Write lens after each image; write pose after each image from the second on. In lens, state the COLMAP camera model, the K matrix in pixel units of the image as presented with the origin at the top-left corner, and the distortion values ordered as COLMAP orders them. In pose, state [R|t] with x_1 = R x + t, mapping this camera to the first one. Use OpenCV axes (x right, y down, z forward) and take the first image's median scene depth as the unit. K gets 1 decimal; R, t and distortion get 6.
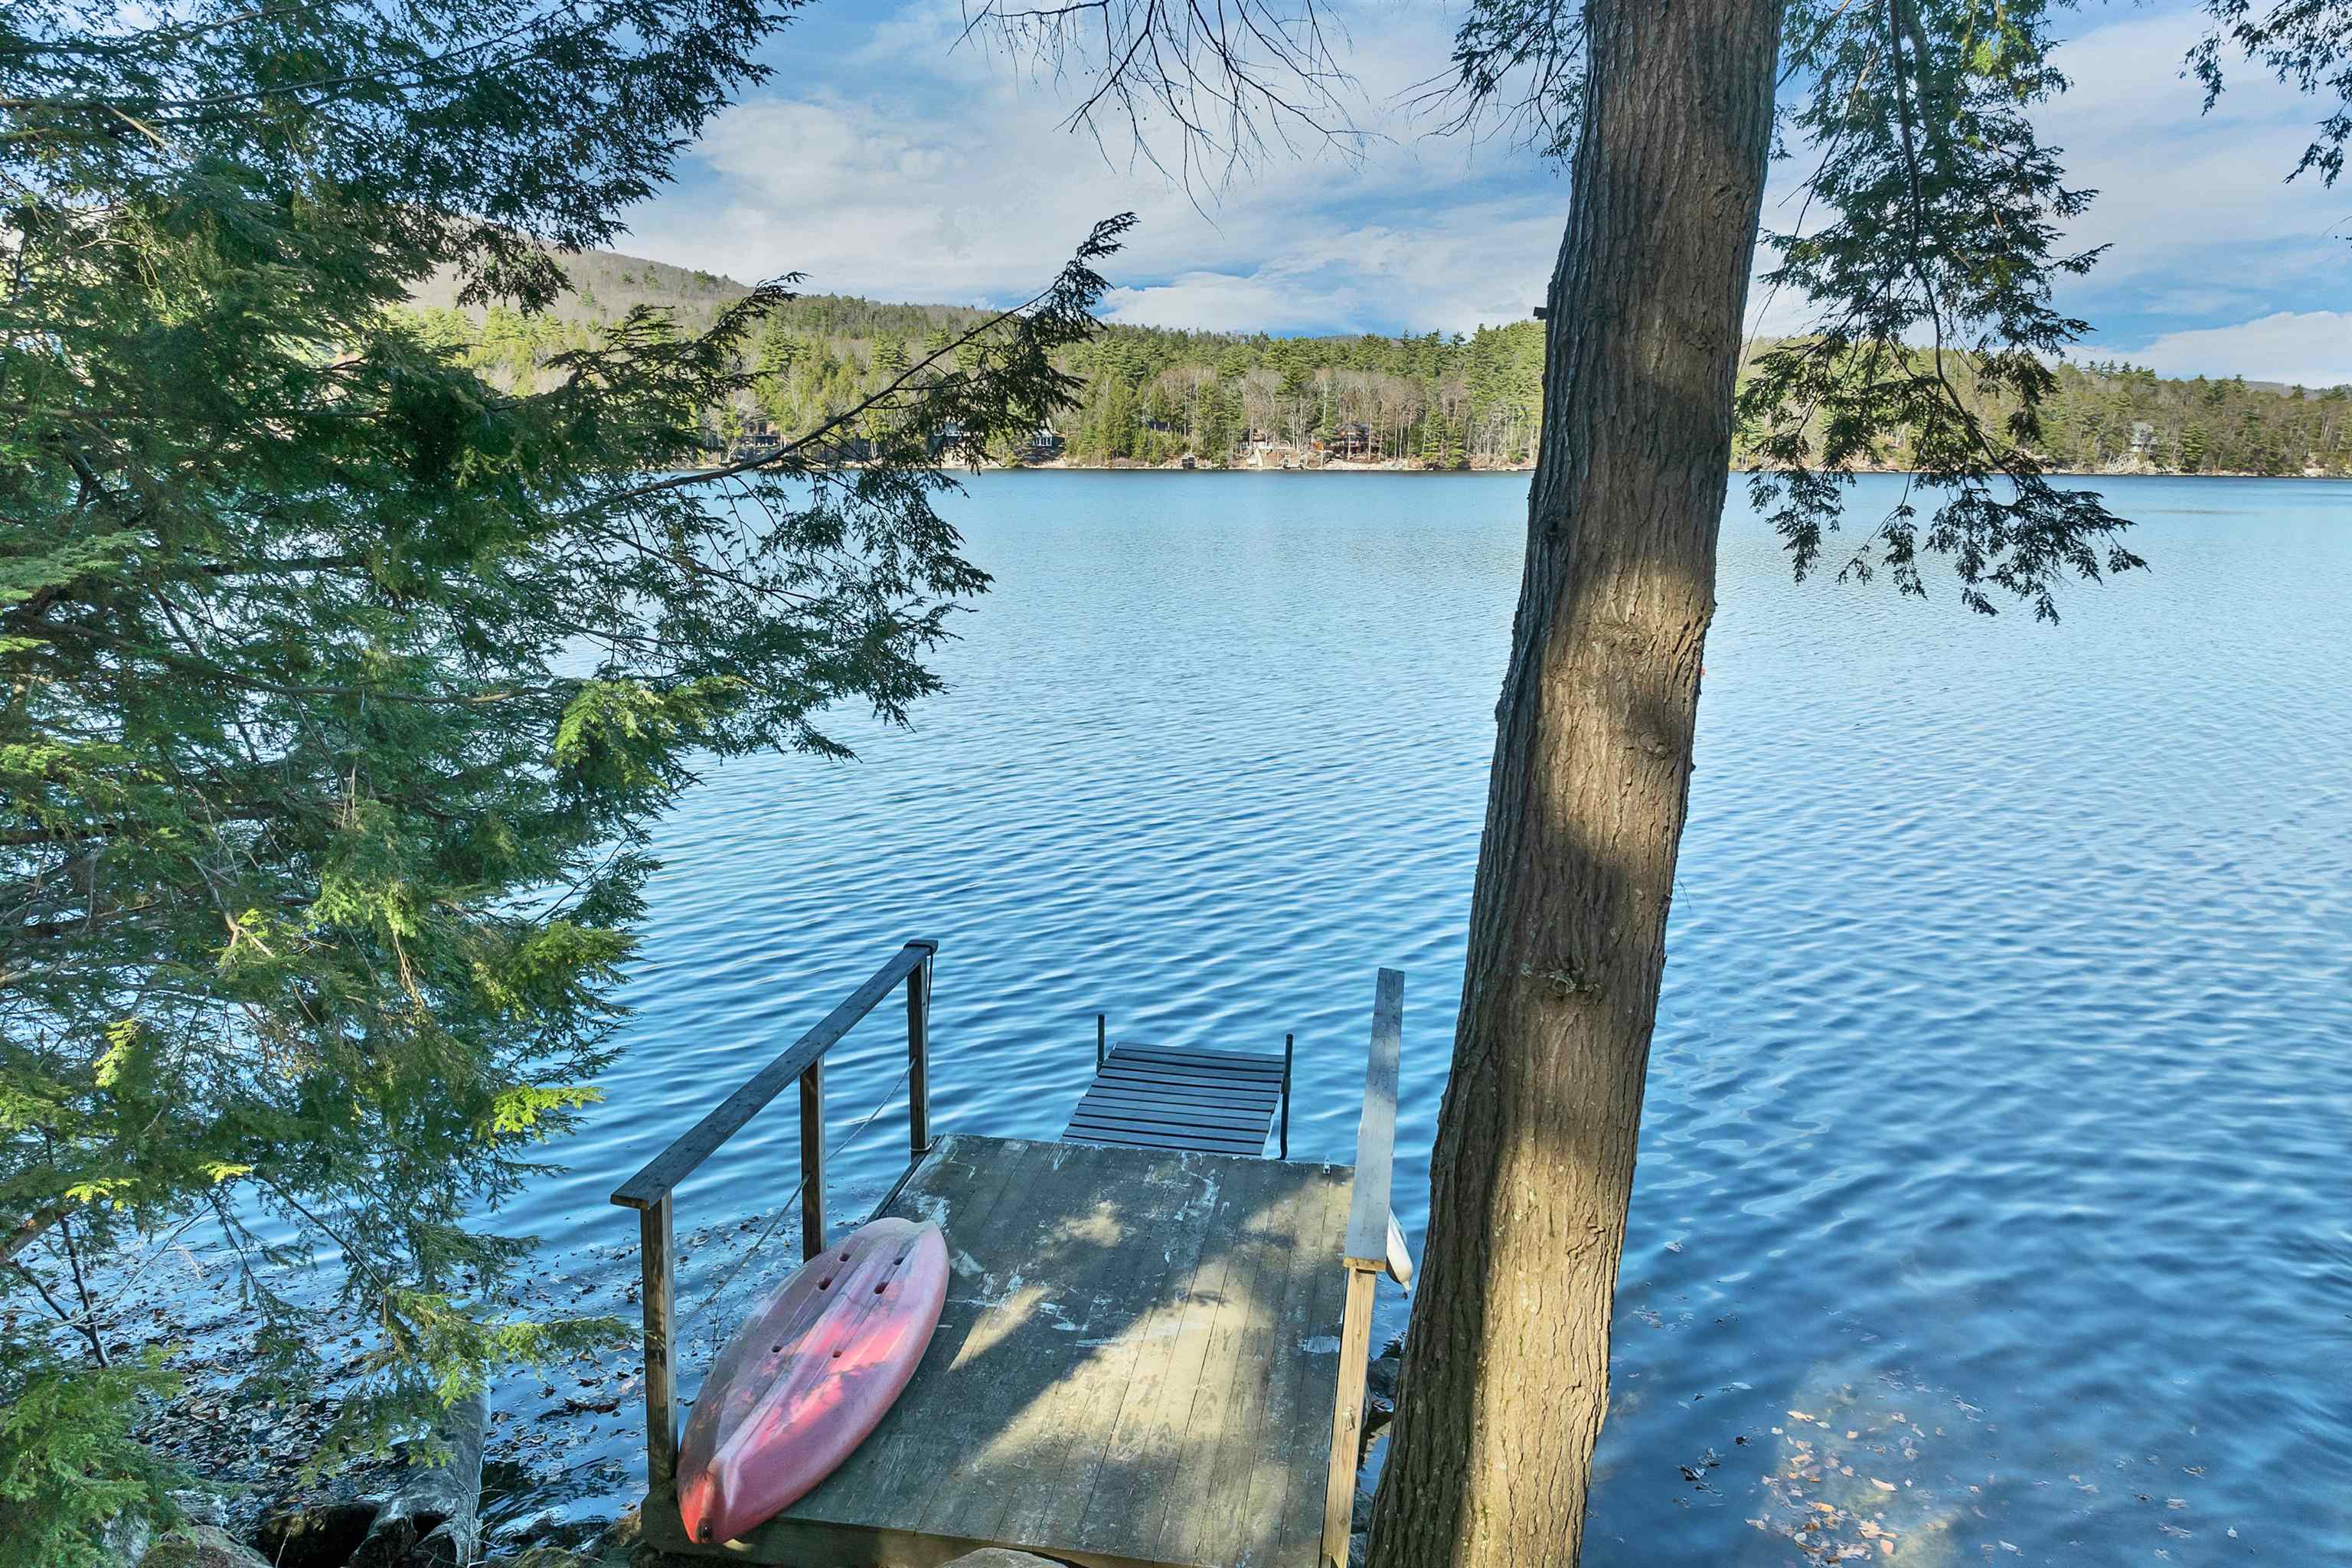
lens RADIAL K [[1700.4, 0, 1181.2], [0, 1700.4, 805.6], [0, 0, 1]] dist [-0.045865, 0.009163]
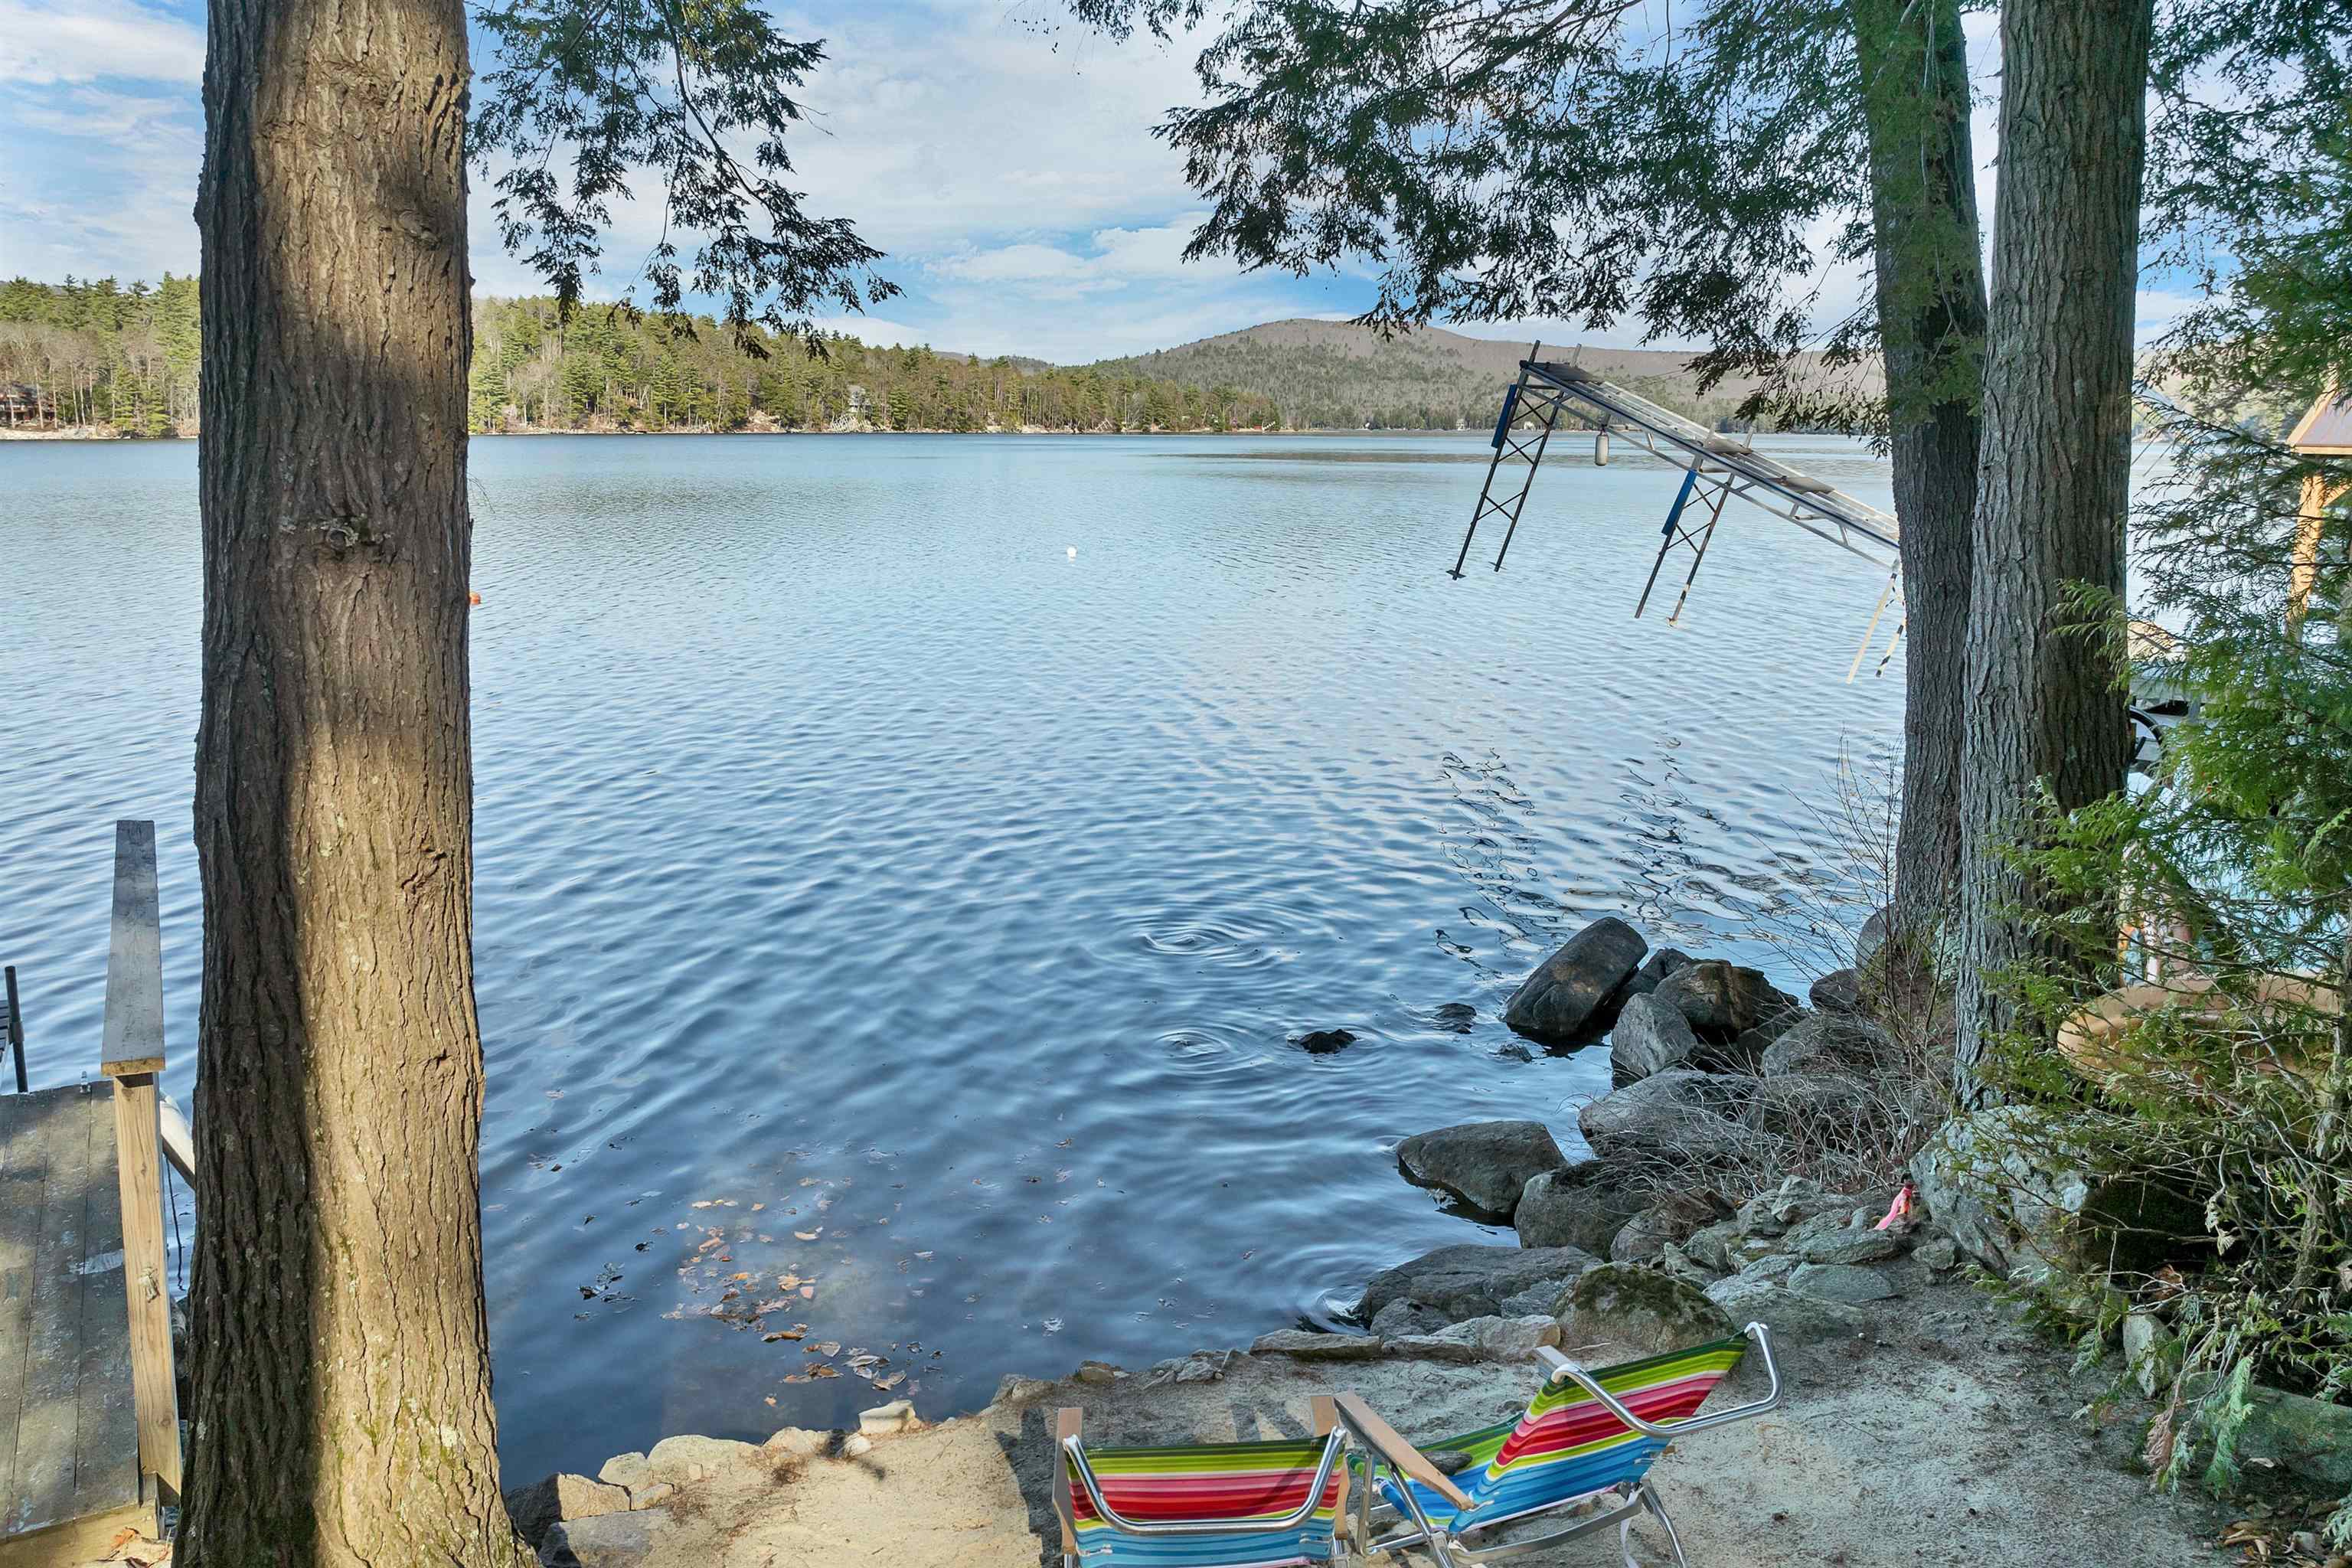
lens RADIAL K [[1700.4, 0, 1181.2], [0, 1700.4, 805.6], [0, 0, 1]] dist [-0.045865, 0.009163]
pose [[0.767167, -0.138087, 0.626407, 0.011381], [0.129186, 0.989805, 0.059980, 0.118789], [-0.628303, 0.034908, 0.777185, 0.085783]]
